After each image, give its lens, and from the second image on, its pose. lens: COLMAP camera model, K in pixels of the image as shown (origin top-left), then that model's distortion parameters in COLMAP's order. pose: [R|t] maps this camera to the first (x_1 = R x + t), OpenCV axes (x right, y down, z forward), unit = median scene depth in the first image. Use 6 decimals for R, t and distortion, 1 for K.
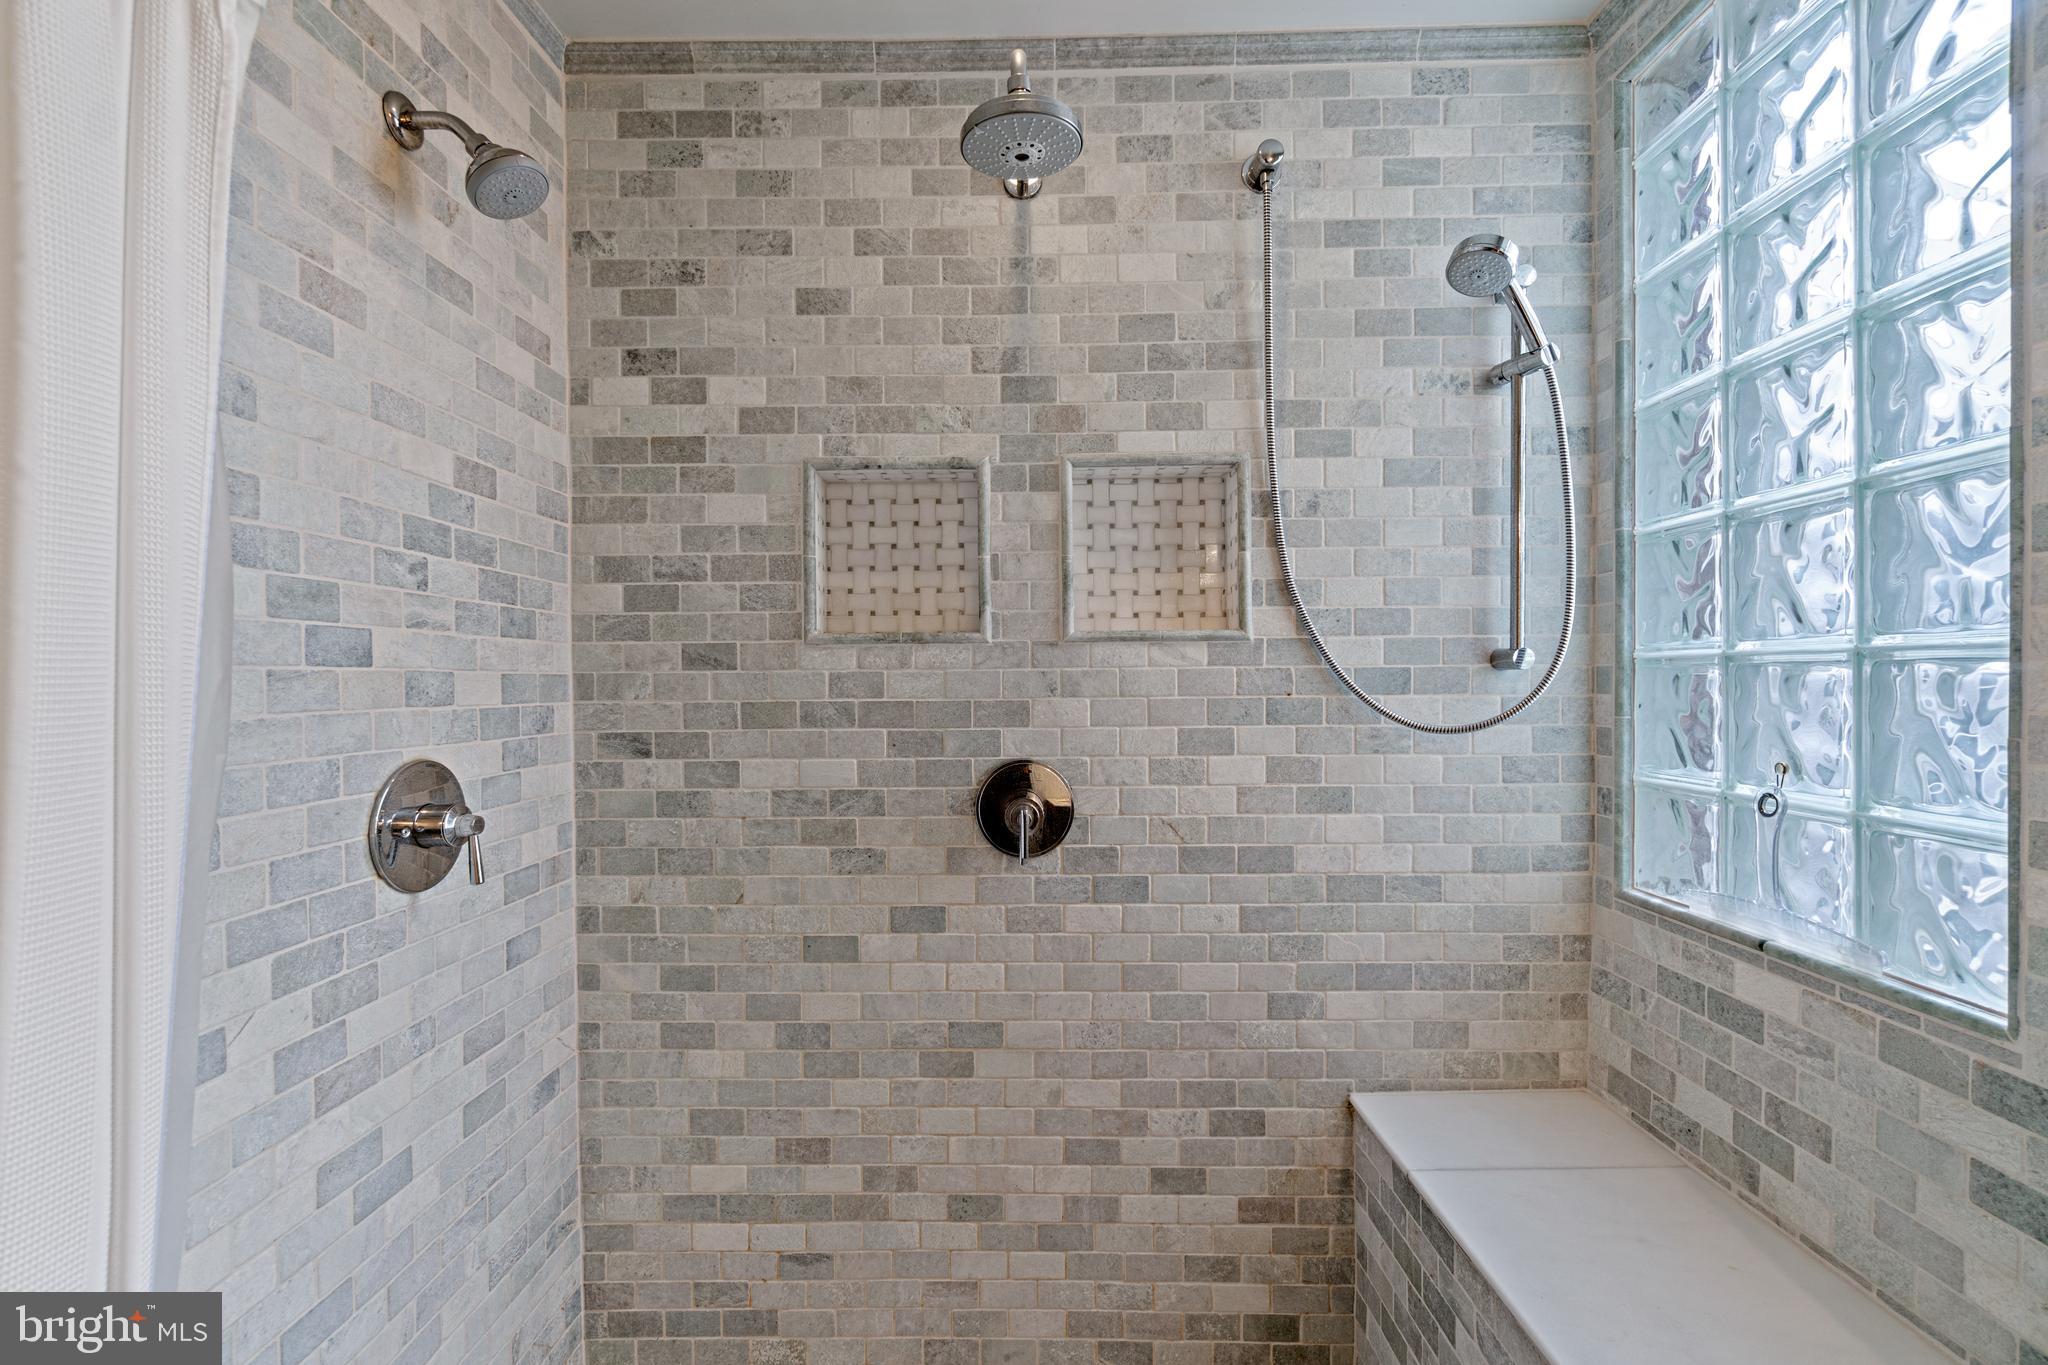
lens RADIAL K [[885.9, 0, 1026.5], [0, 885.9, 678.6], [0, 0, 1]] dist [-0.004608, 0.001410]
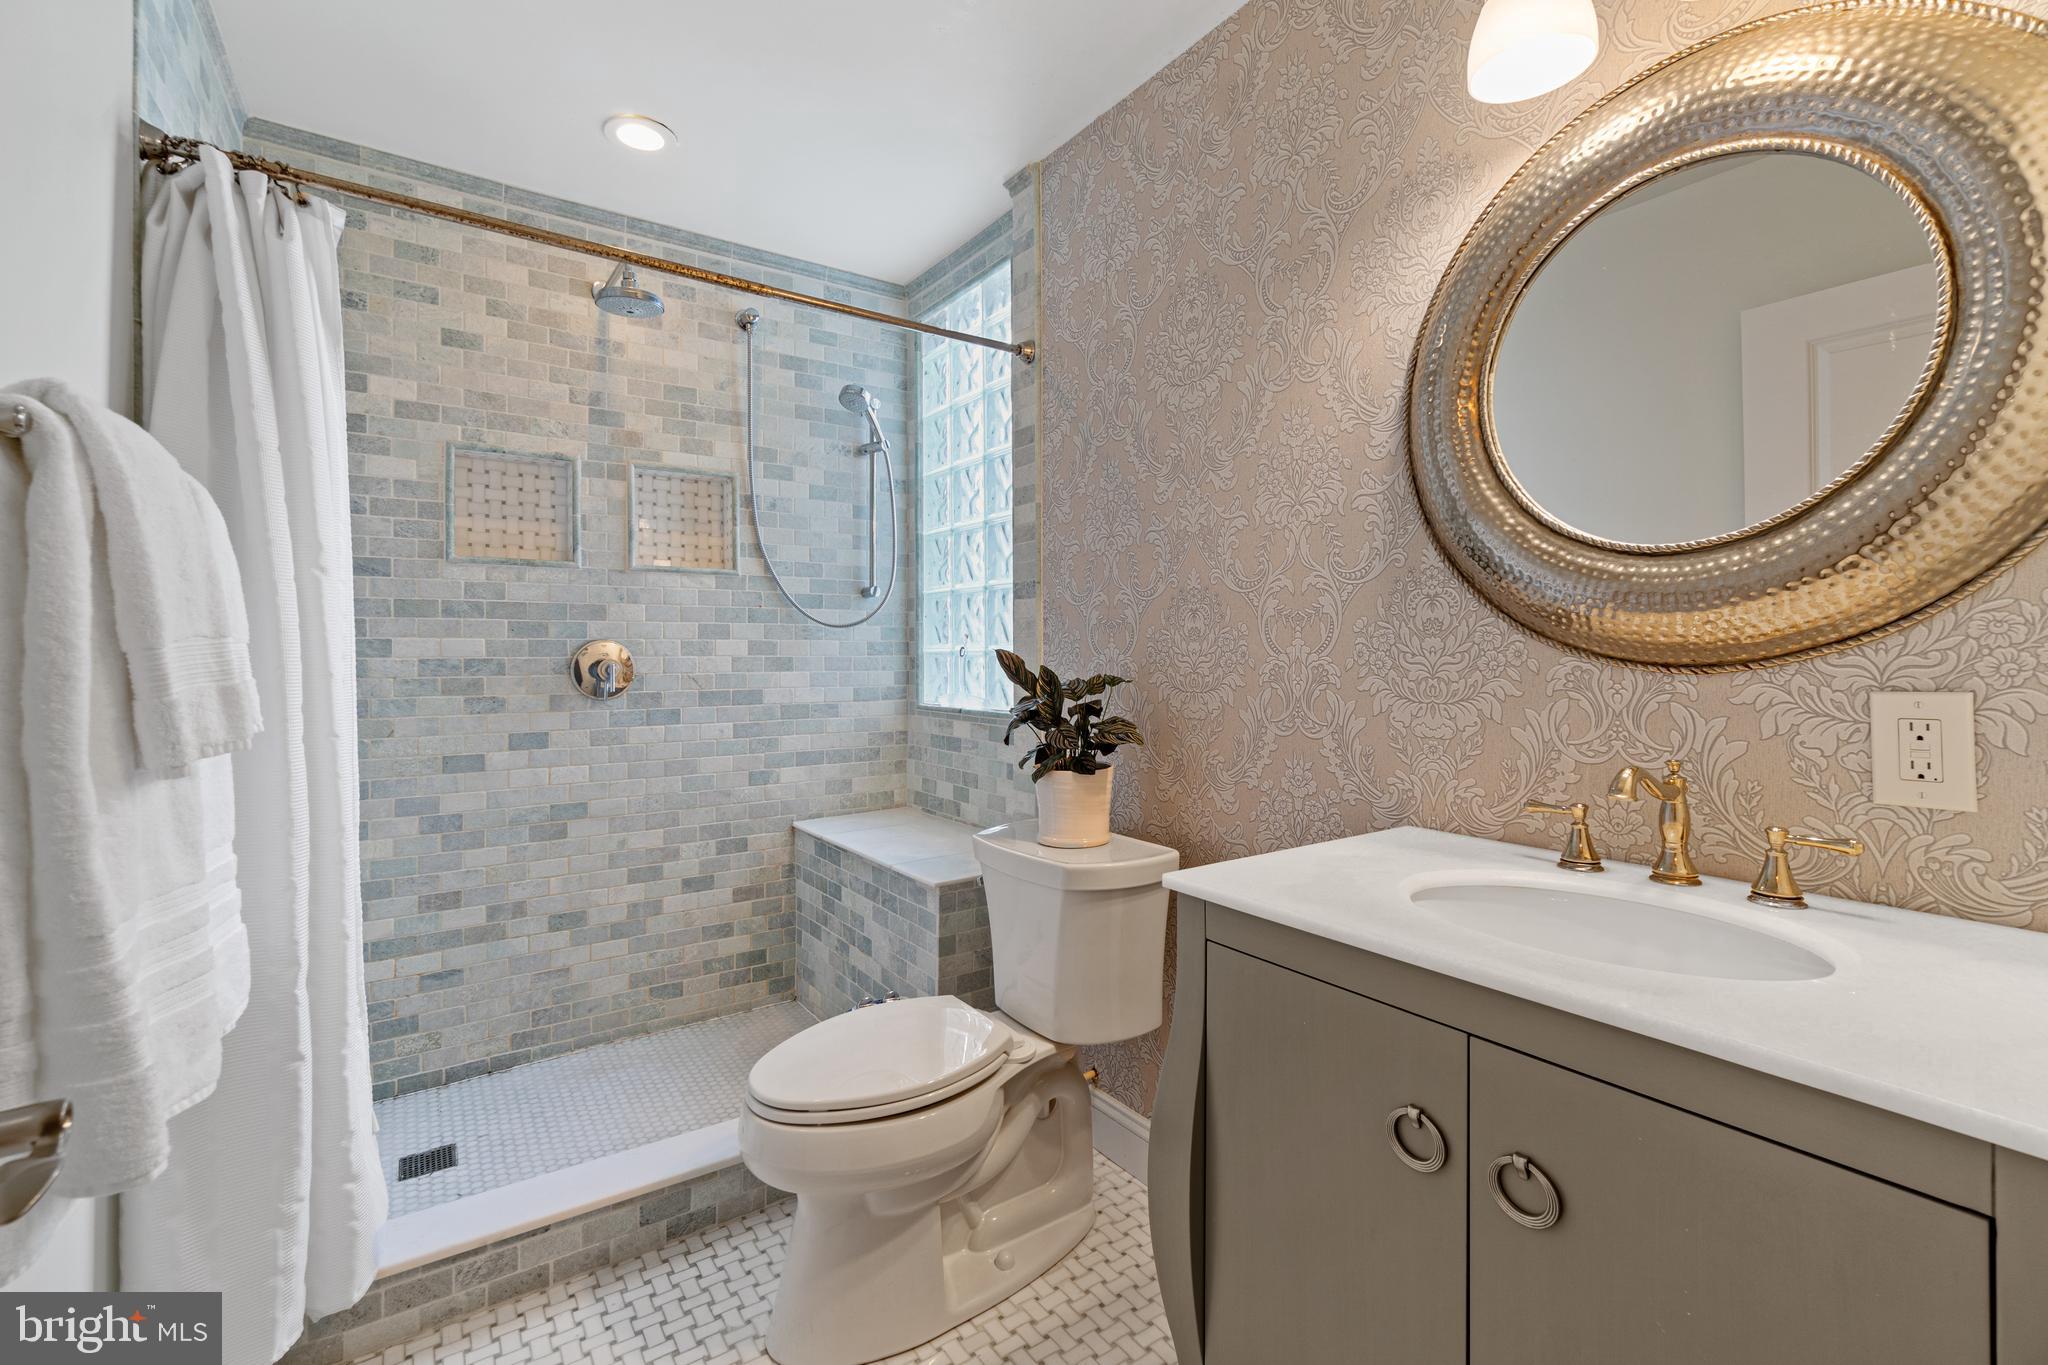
lens RADIAL K [[885.9, 0, 1026.5], [0, 885.9, 678.6], [0, 0, 1]] dist [-0.004608, 0.001410]
pose [[0.814950, -0.010585, 0.579434, -0.320944], [-0.004200, 0.999699, 0.024169, 0.120842], [-0.579516, -0.022130, 0.814661, -0.823819]]
